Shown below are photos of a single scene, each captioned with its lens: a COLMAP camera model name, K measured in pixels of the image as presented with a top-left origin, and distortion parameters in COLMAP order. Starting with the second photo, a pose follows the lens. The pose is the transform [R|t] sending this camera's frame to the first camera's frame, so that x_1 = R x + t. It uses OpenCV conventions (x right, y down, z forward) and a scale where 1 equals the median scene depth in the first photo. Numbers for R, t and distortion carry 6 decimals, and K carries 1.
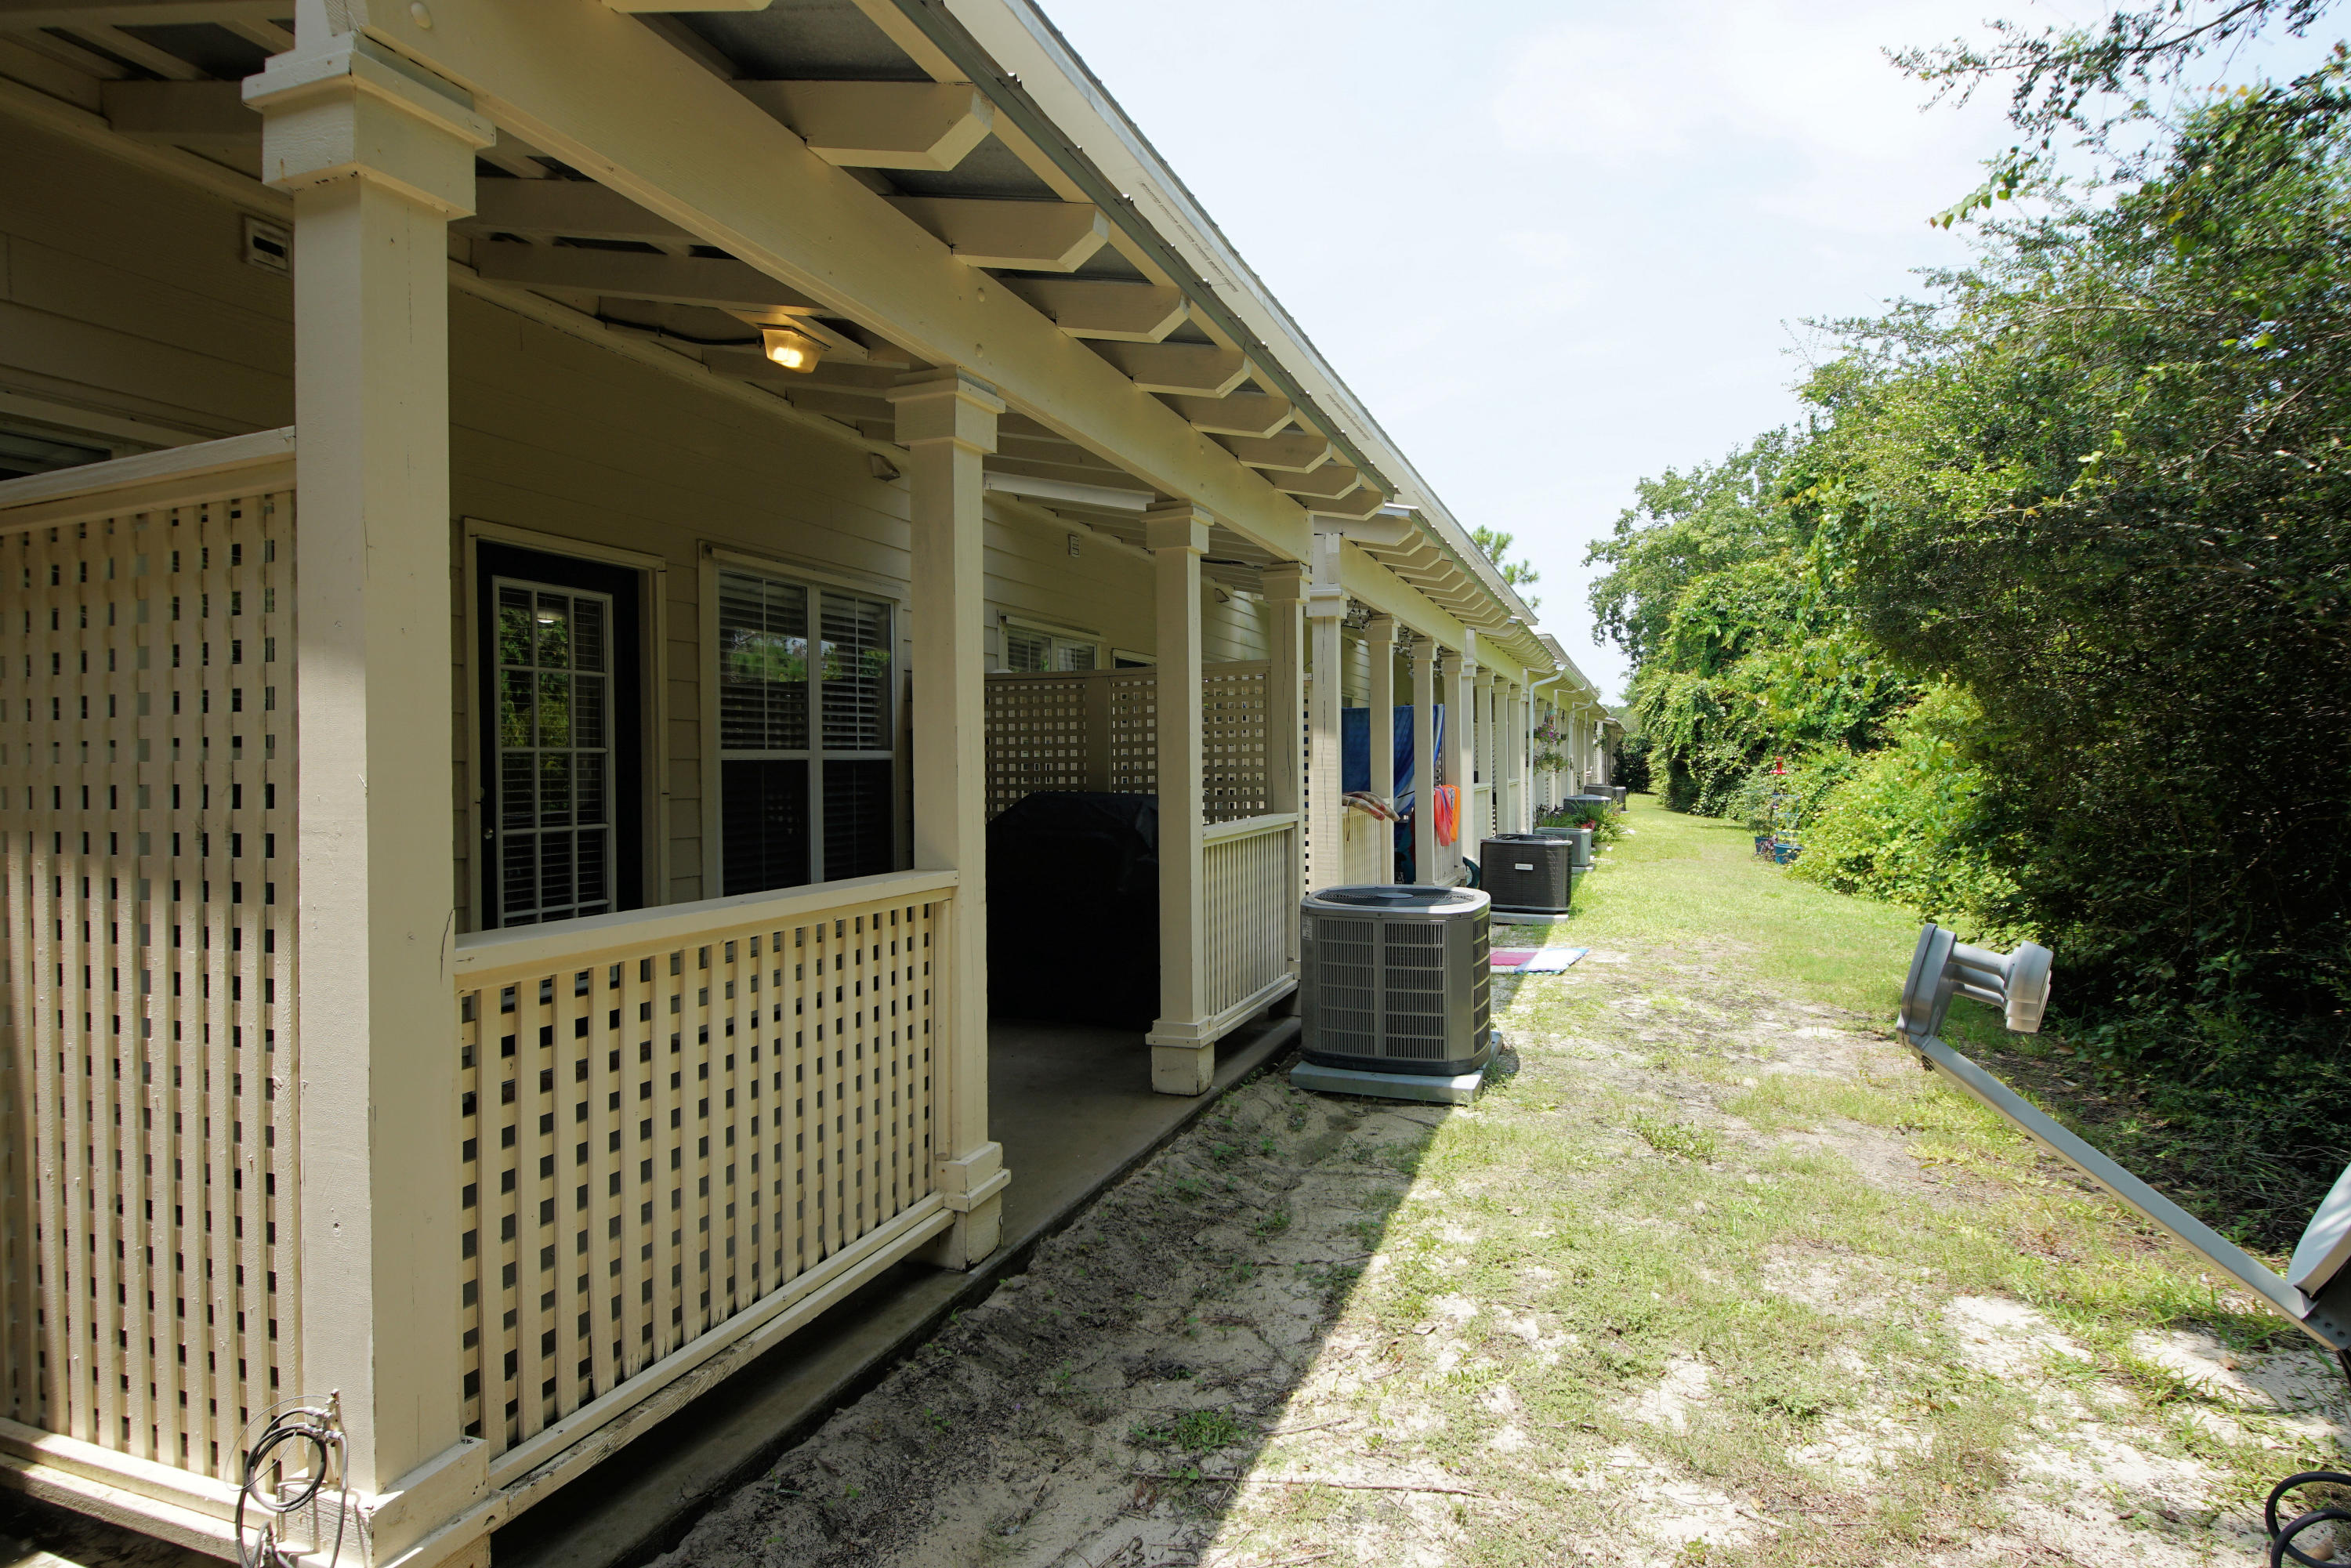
lens RADIAL K [[1252.8, 0, 1154.8], [0, 1252.8, 768.6], [0, 0, 1]] dist [0.026765, -0.034849]
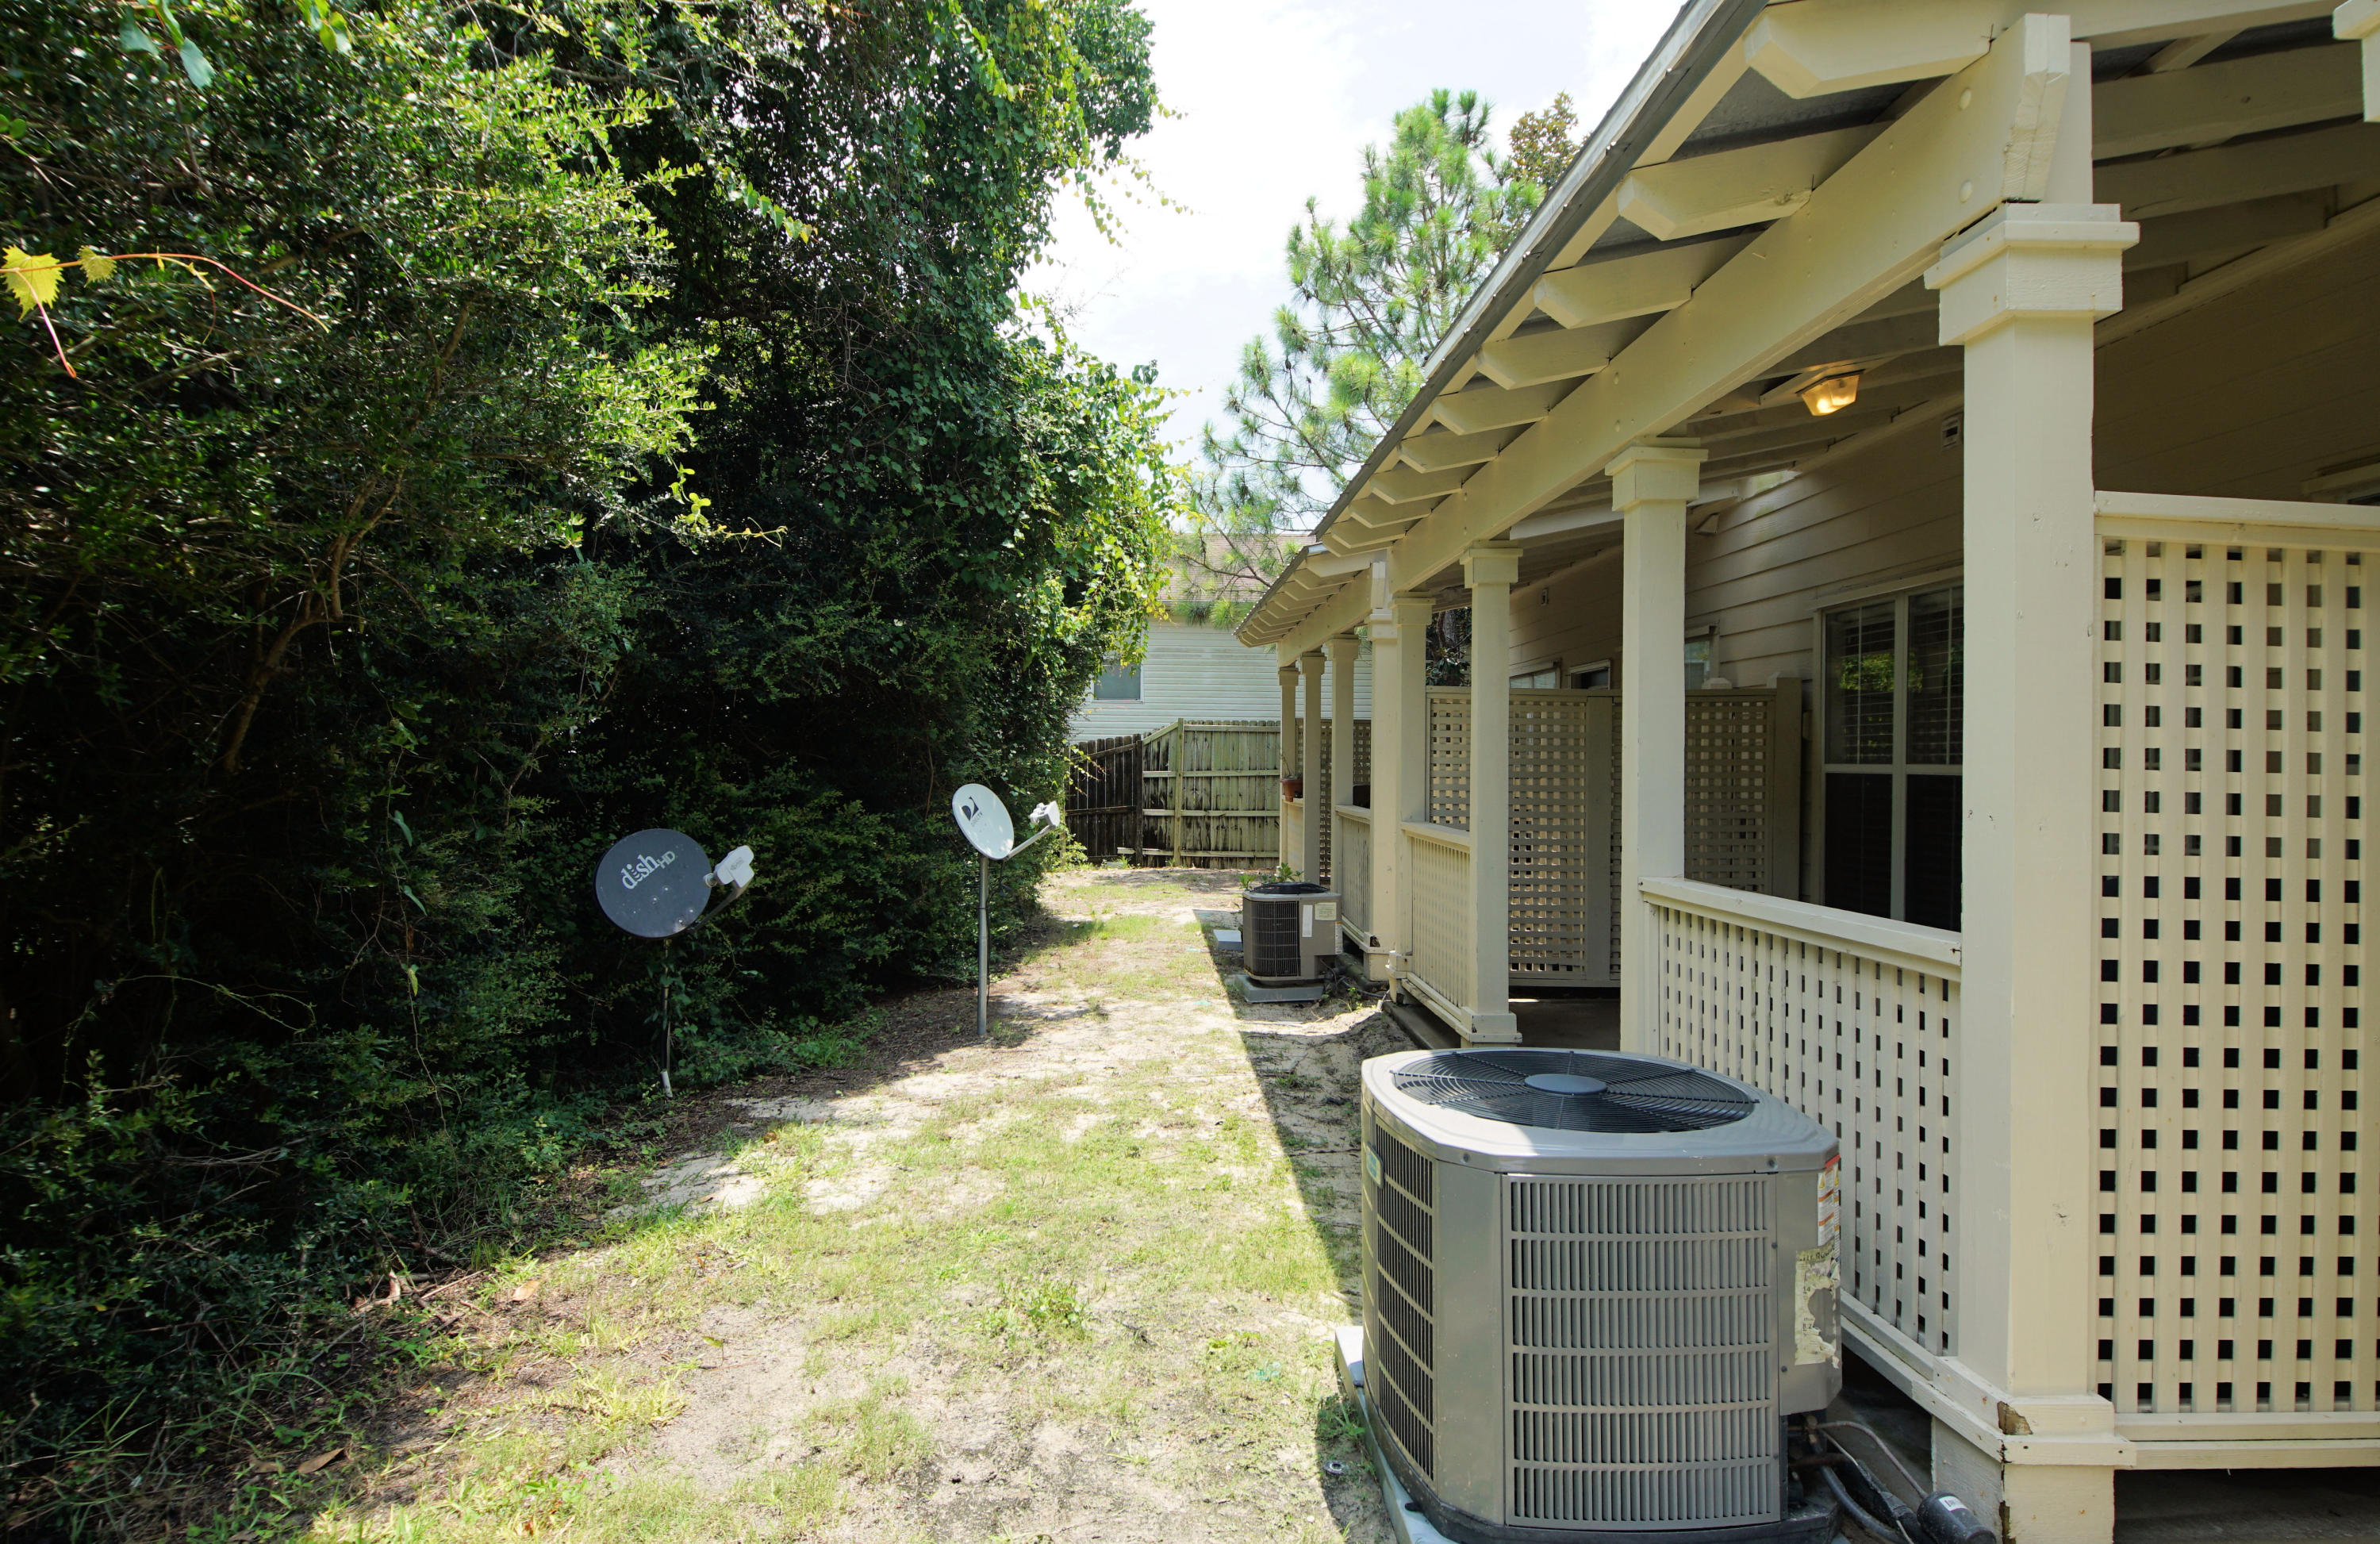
lens RADIAL K [[1290.2, 0, 1163.8], [0, 1290.2, 763.5], [0, 0, 1]] dist [0.035217, -0.030842]
pose [[-0.920219, 0.005198, -0.391369, 0.767753], [0.000199, 0.999918, 0.012813, -0.034967], [0.391403, 0.011713, -0.920145, 2.060513]]
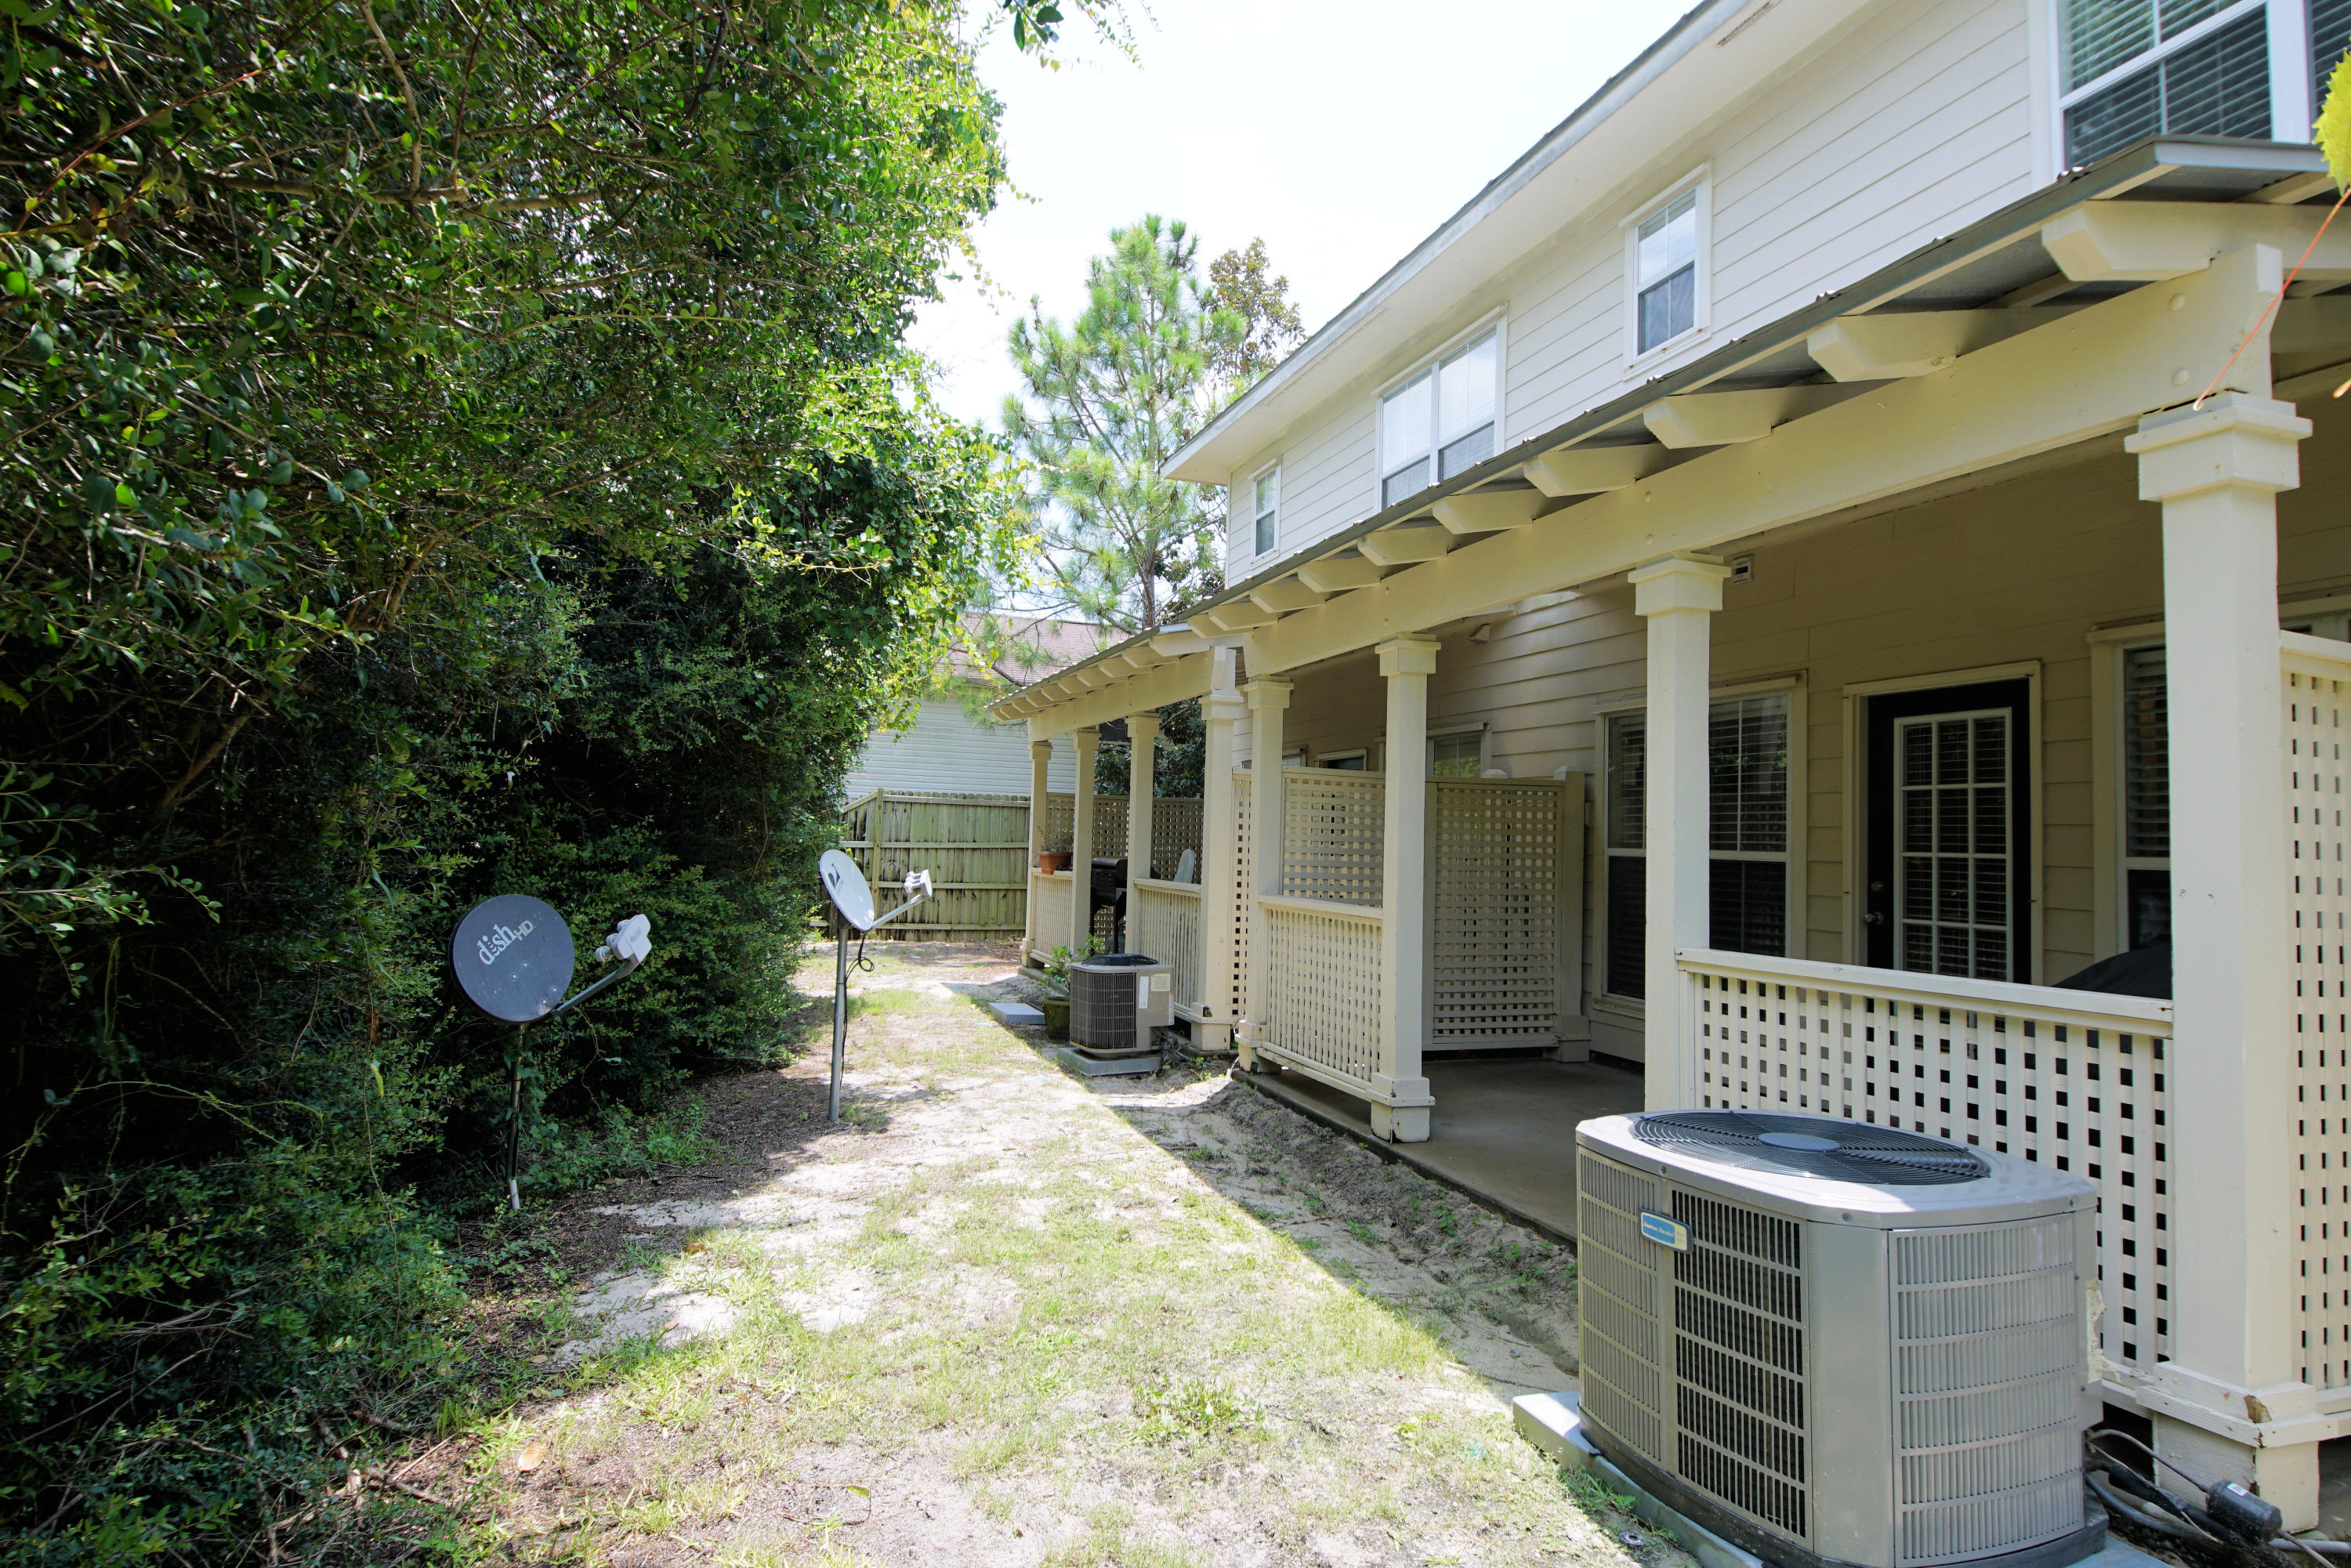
lens RADIAL K [[1255.9, 0, 1150.9], [0, 1255.9, 771.6], [0, 0, 1]] dist [0.029654, -0.026142]
pose [[-0.763709, -0.049213, -0.643682, 1.067830], [-0.027046, 0.998654, -0.044264, -0.024056], [0.644994, -0.016396, -0.764012, 1.819997]]
